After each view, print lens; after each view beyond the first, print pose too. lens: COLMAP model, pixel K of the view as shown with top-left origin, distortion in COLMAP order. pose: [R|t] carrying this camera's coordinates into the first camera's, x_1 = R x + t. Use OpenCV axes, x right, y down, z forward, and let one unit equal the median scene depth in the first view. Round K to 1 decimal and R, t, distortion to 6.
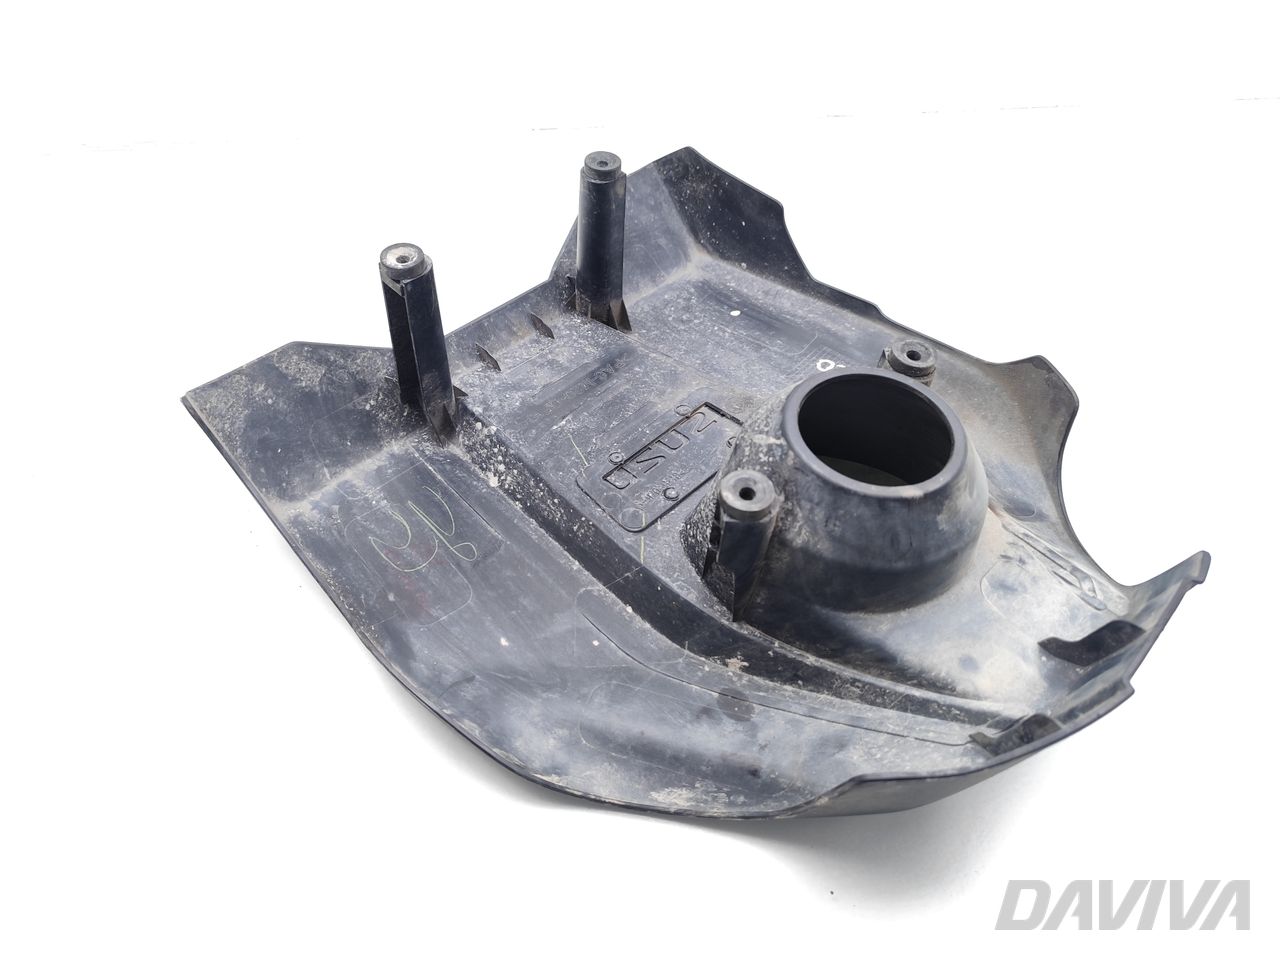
lens RADIAL K [[879.1, 0, 644.3], [0, 879.1, 482.2], [0, 0, 1]] dist [0.091877, -0.316218]
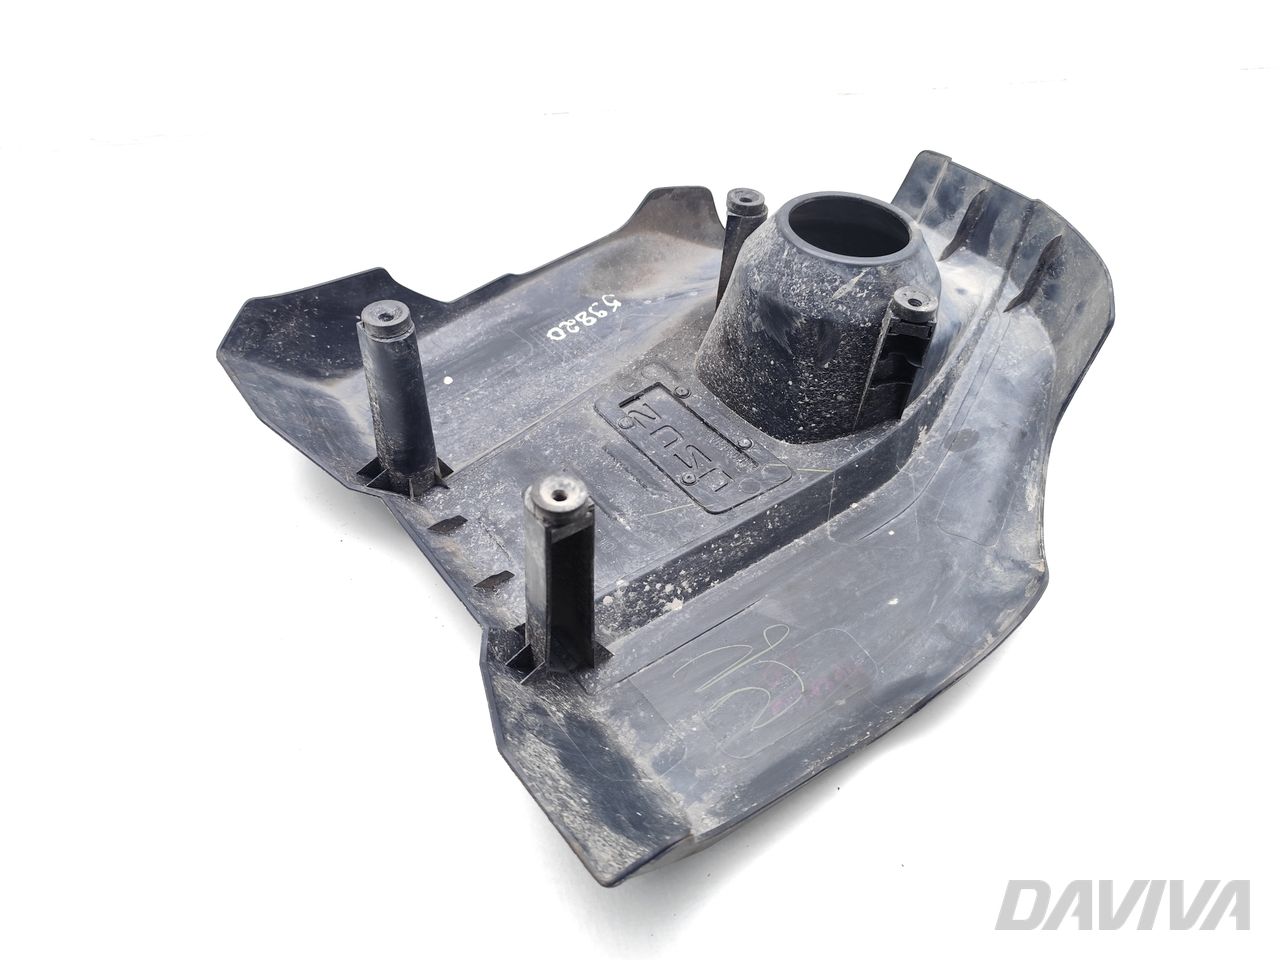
lens RADIAL K [[879.1, 0, 644.3], [0, 879.1, 482.2], [0, 0, 1]] dist [0.091877, -0.316218]
pose [[0.142086, -0.734063, 0.664050, -0.693214], [0.722822, 0.535273, 0.437047, -0.490559], [-0.676269, 0.417892, 0.606652, 0.455760]]
